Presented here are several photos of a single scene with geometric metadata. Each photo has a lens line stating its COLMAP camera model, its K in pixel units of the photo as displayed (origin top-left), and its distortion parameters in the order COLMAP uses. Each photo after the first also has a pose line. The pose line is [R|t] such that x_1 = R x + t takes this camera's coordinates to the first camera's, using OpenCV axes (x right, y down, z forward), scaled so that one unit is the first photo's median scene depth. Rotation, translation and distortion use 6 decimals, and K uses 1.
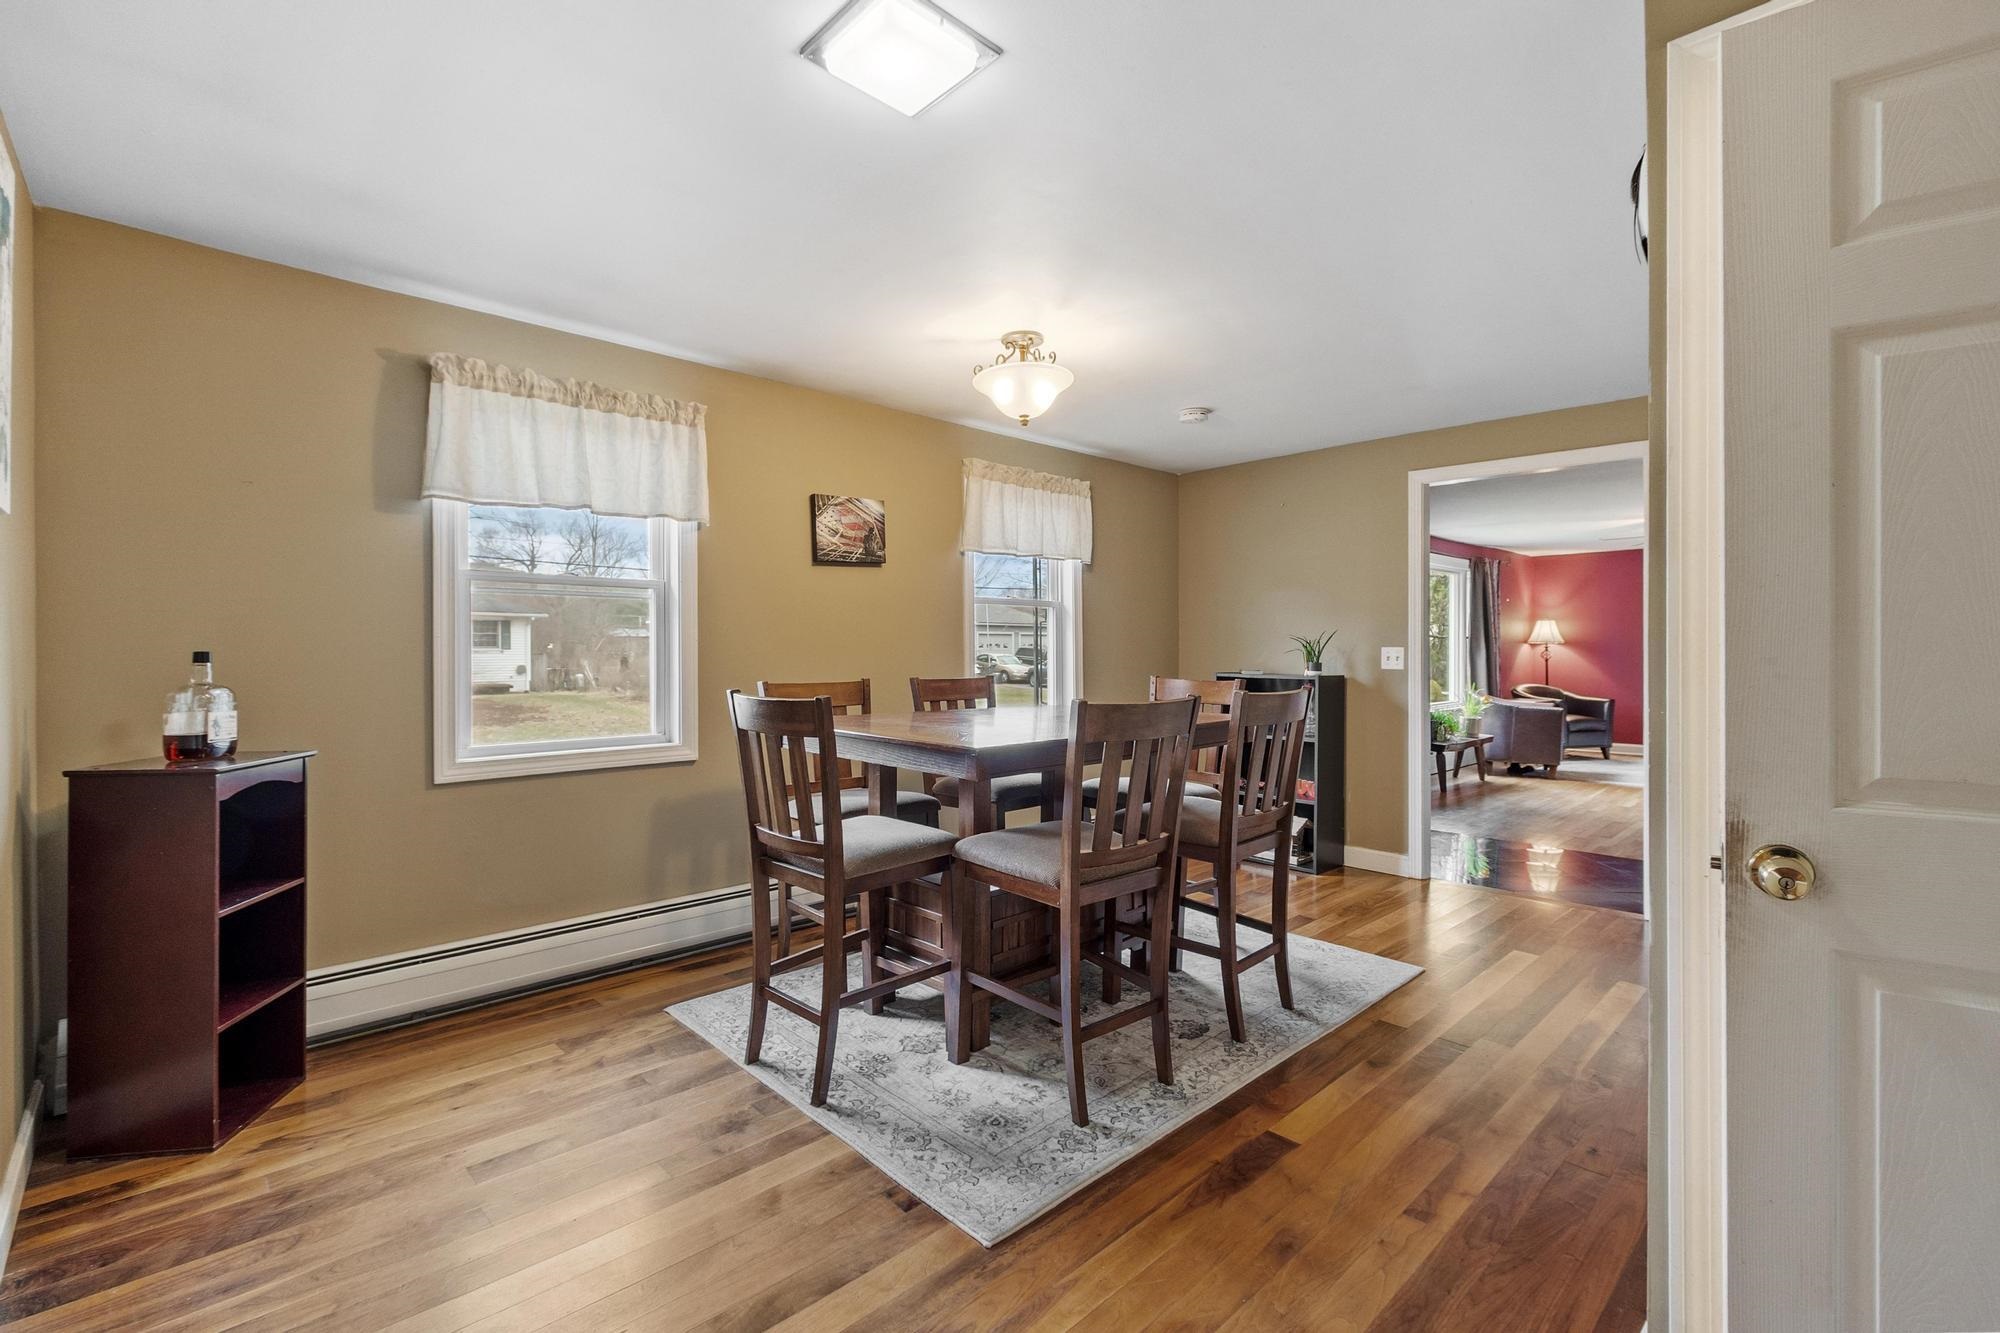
lens RADIAL K [[920.3, 0, 960.6], [0, 920.3, 650.9], [0, 0, 1]] dist [-0.001215, 0.000088]
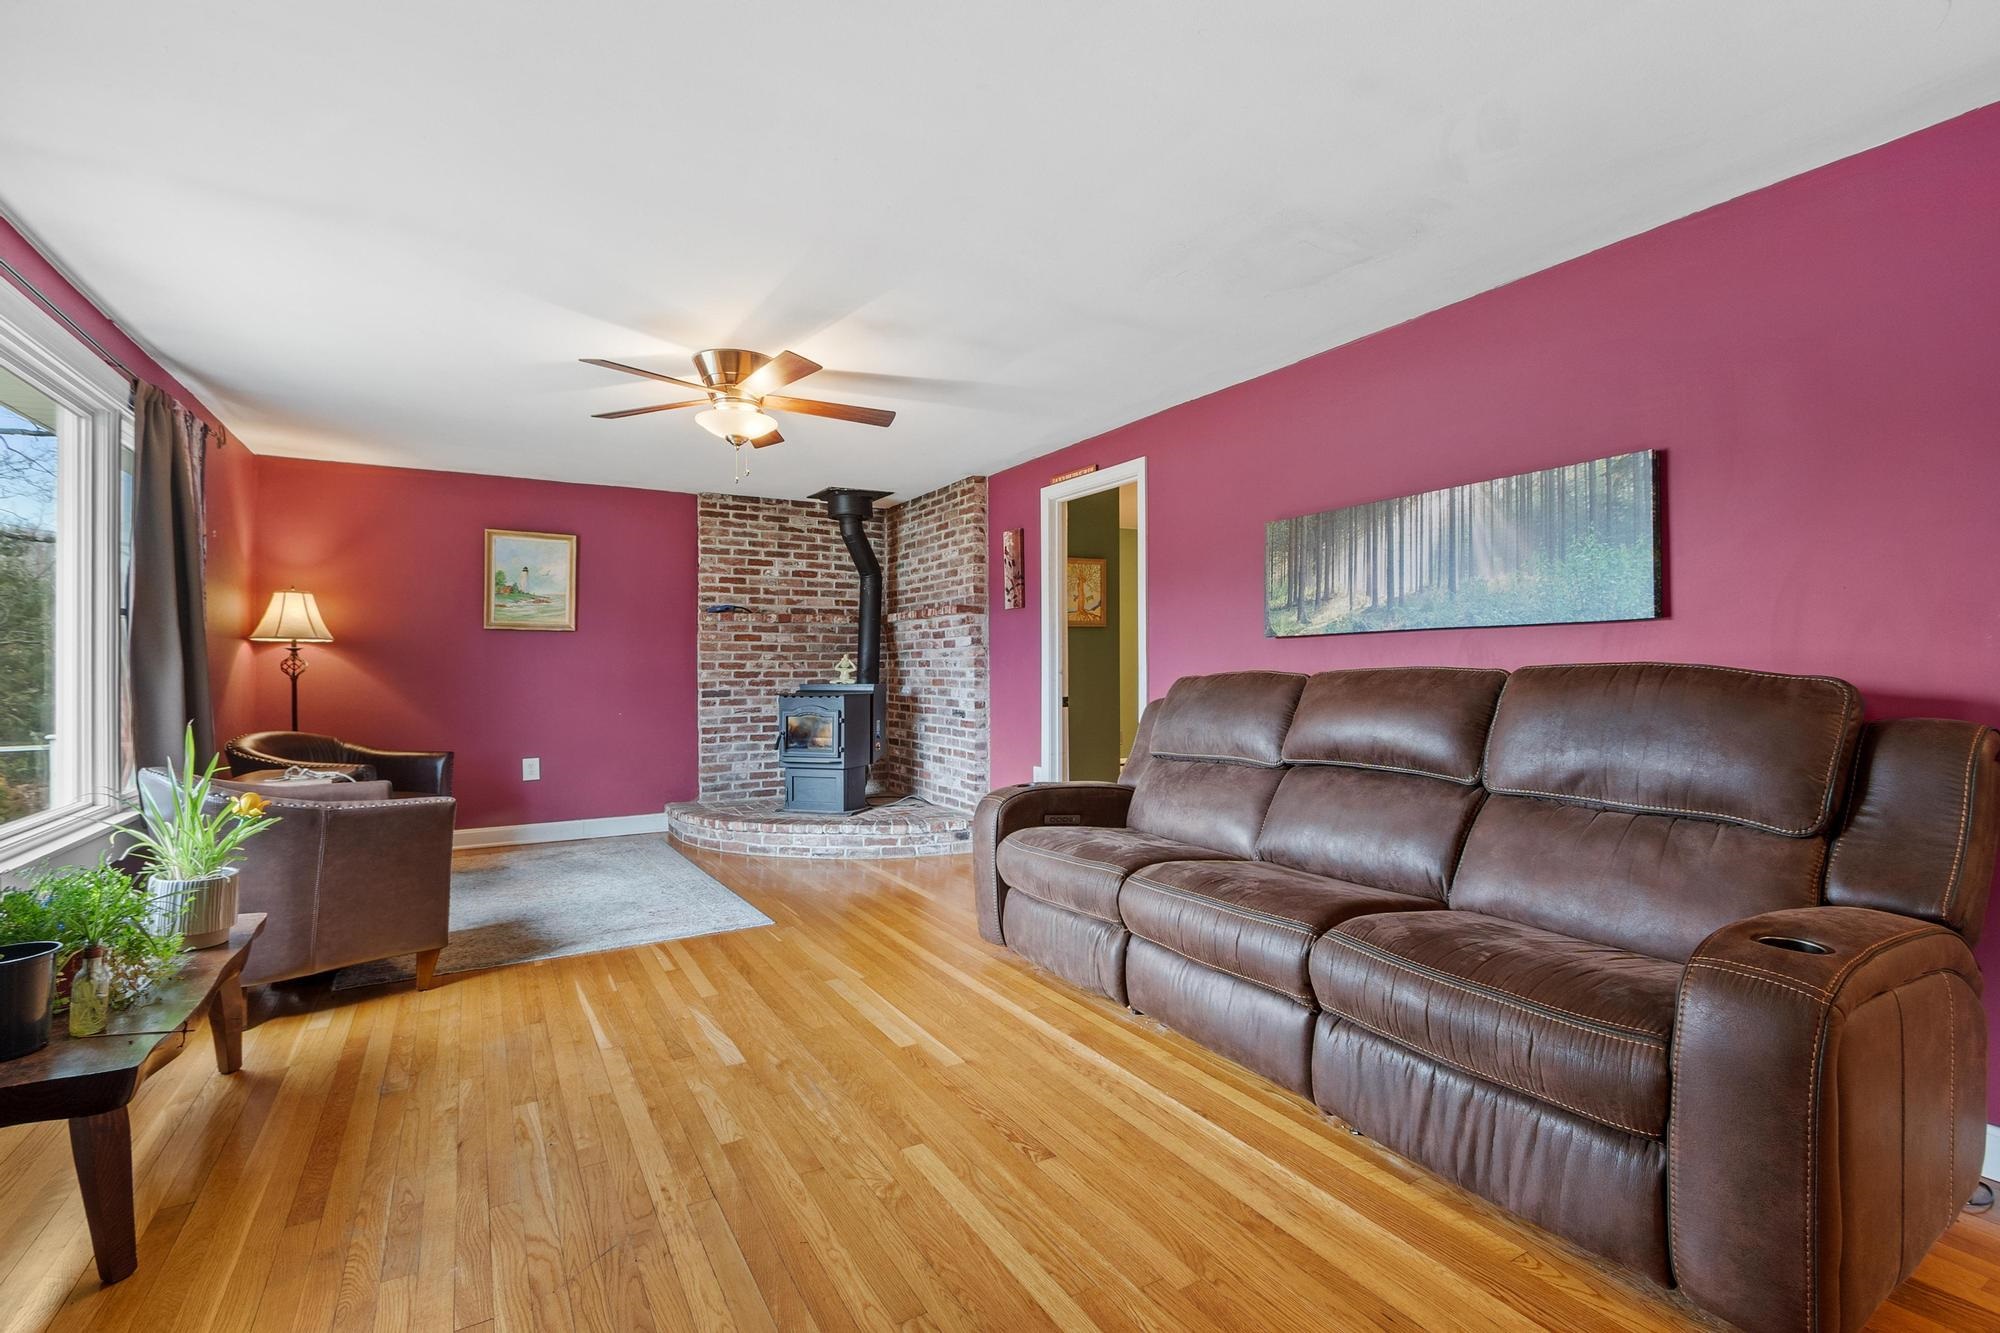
lens RADIAL K [[884.6, 0, 994.8], [0, 884.6, 664.7], [0, 0, 1]] dist [0.000812, -0.000098]
pose [[0.214577, -0.000001, 0.976707, 0.825720], [0.006640, 0.999977, -0.001458, 0.019944], [-0.976685, 0.006798, 0.214572, 1.679263]]
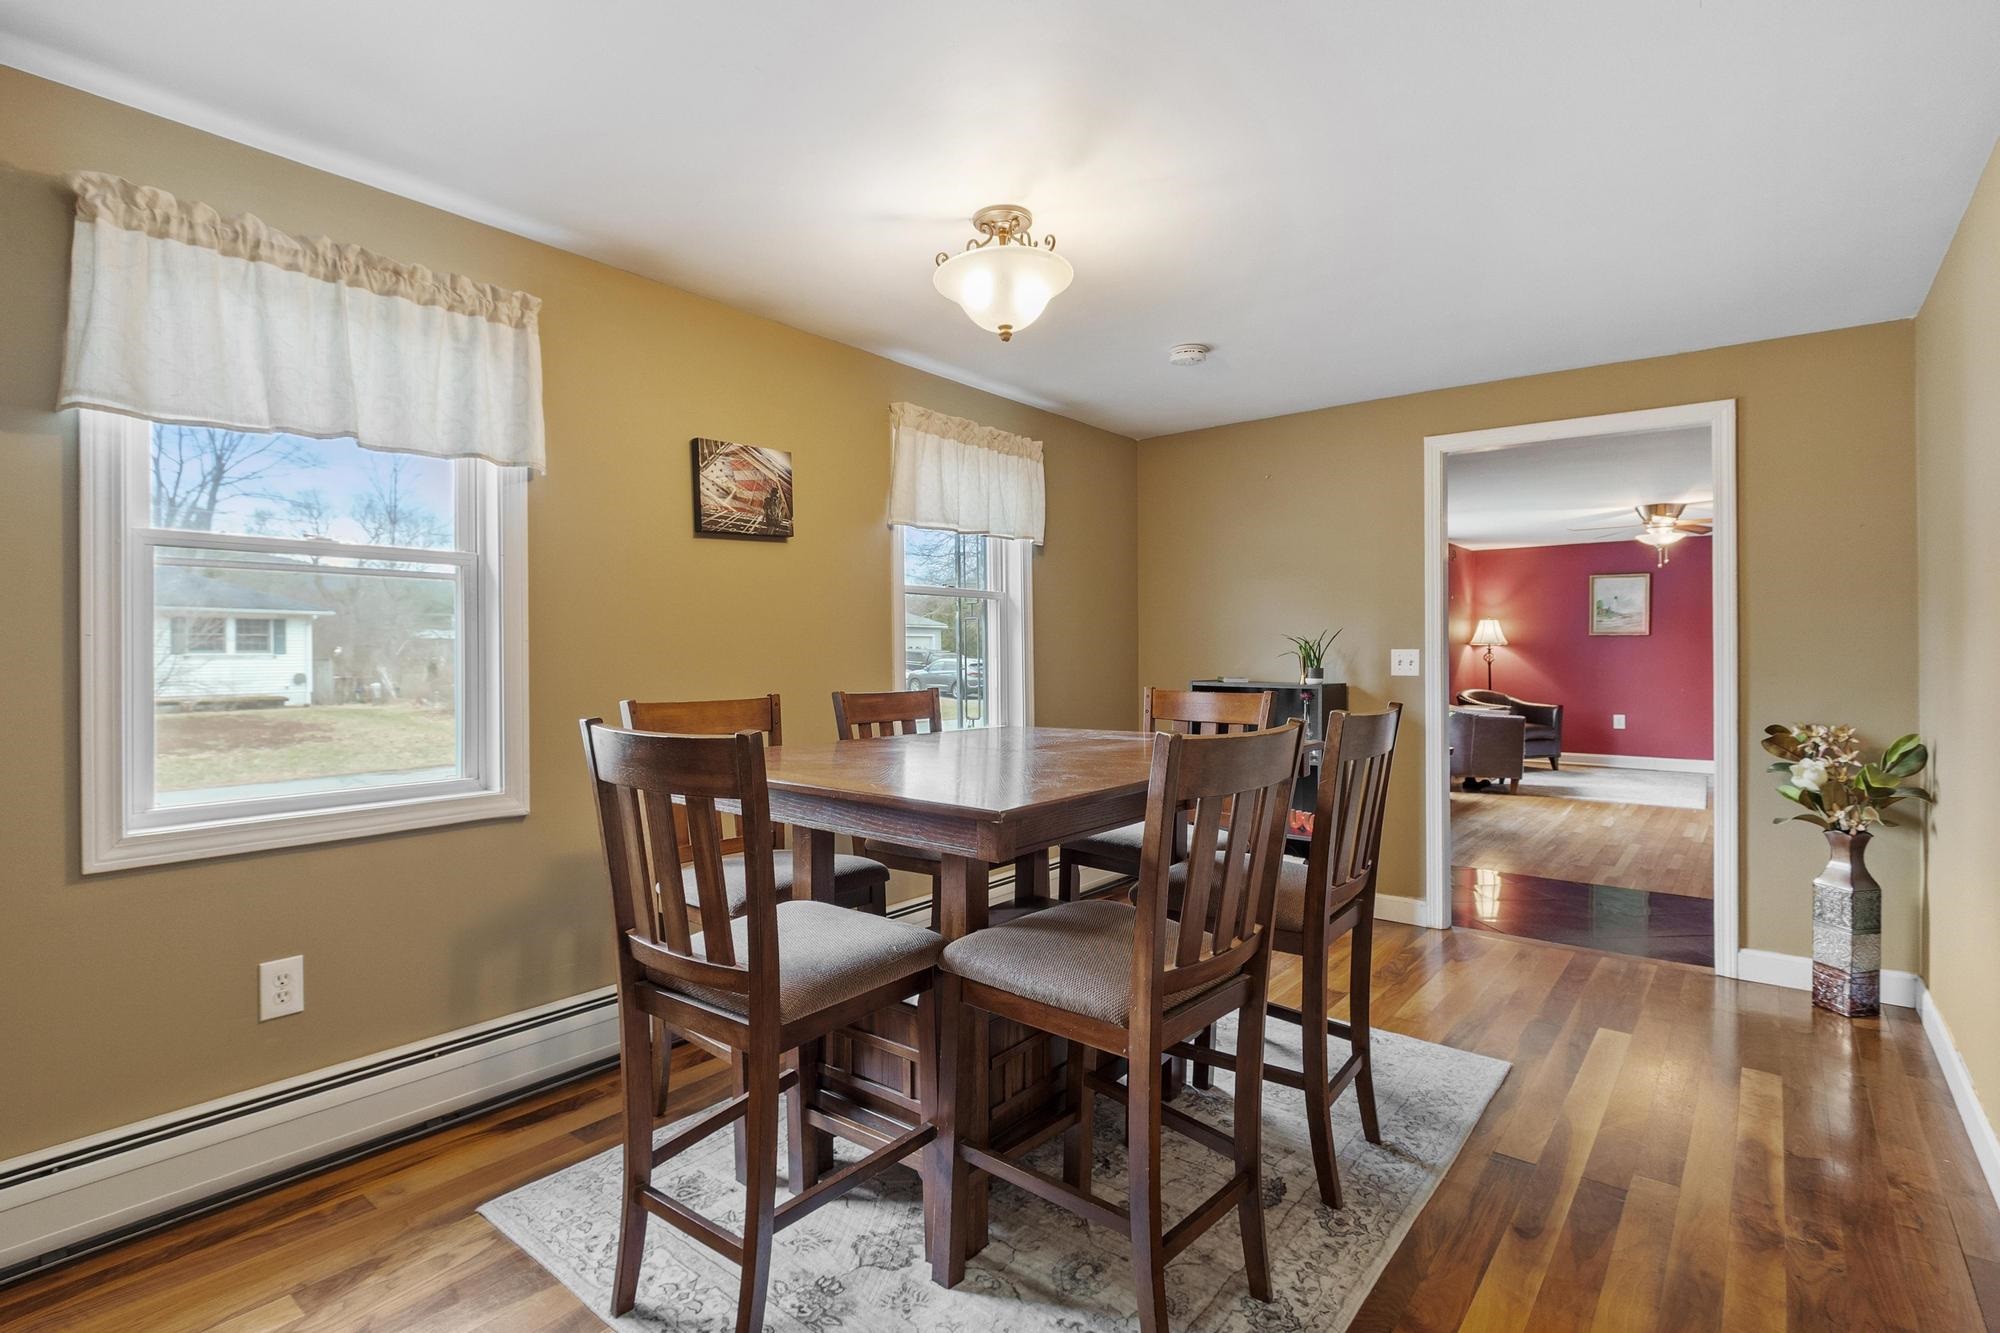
lens RADIAL K [[1001.3, 0, 957.2], [0, 1001.3, 653.7], [0, 0, 1]] dist [0.004898, -0.007870]
pose [[0.991466, -0.002527, 0.130342, -0.068258], [0.002608, 0.999997, -0.000446, -0.000771], [-0.130341, 0.000782, 0.991469, 0.224764]]
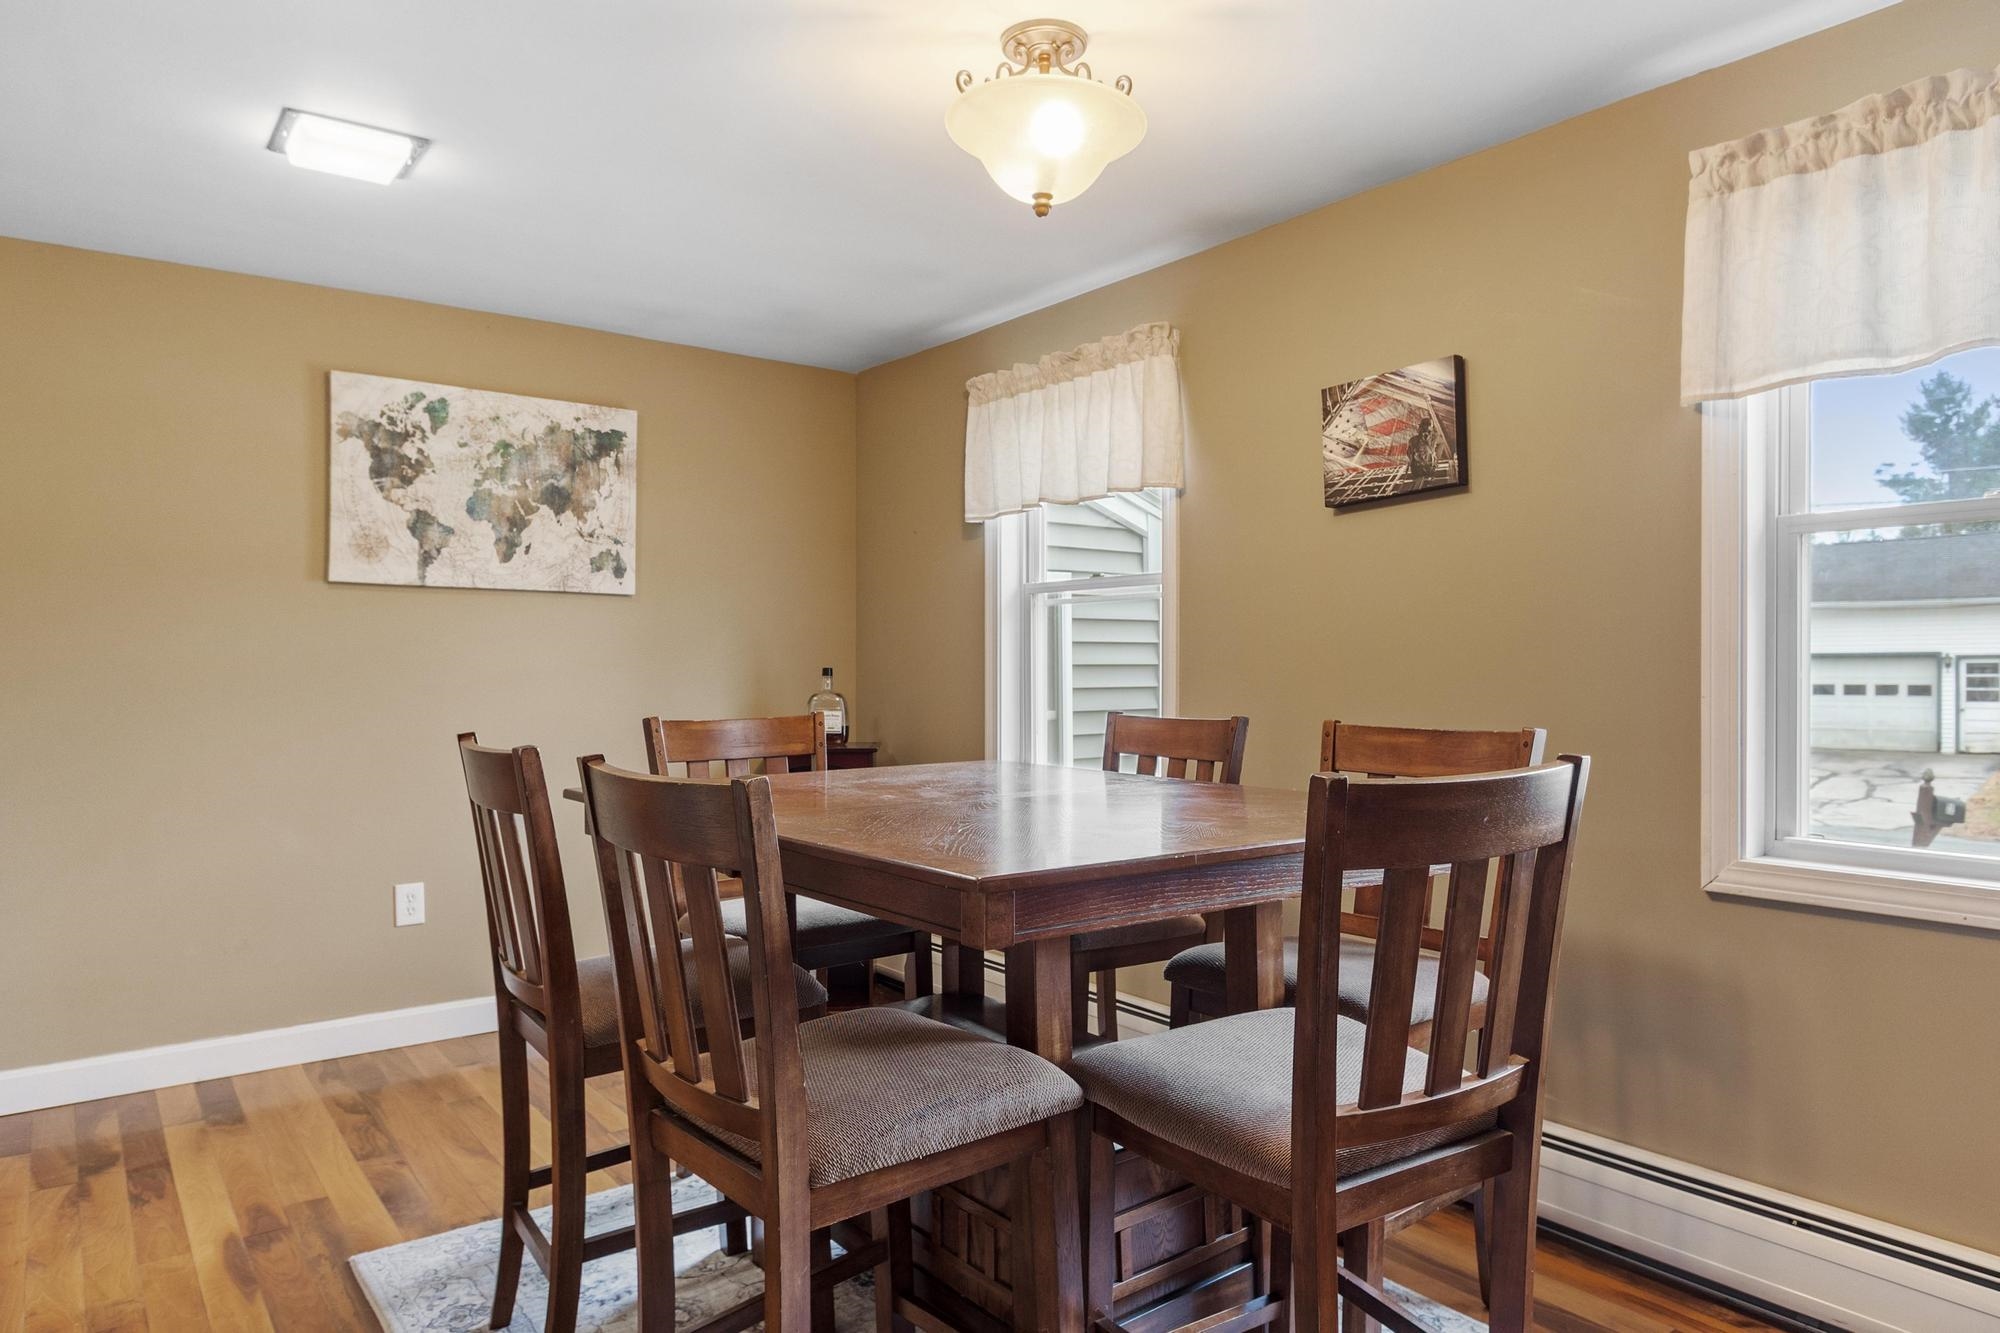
lens RADIAL K [[1263.8, 0, 1000.0], [0, 1263.8, 666.5], [0, 0, 1]] dist [0.001378, -0.001517]
pose [[-0.104243, -0.004268, -0.994543, 0.727611], [-0.002879, 0.999988, -0.003990, 0.003841], [0.994548, 0.002448, -0.104254, 1.013561]]
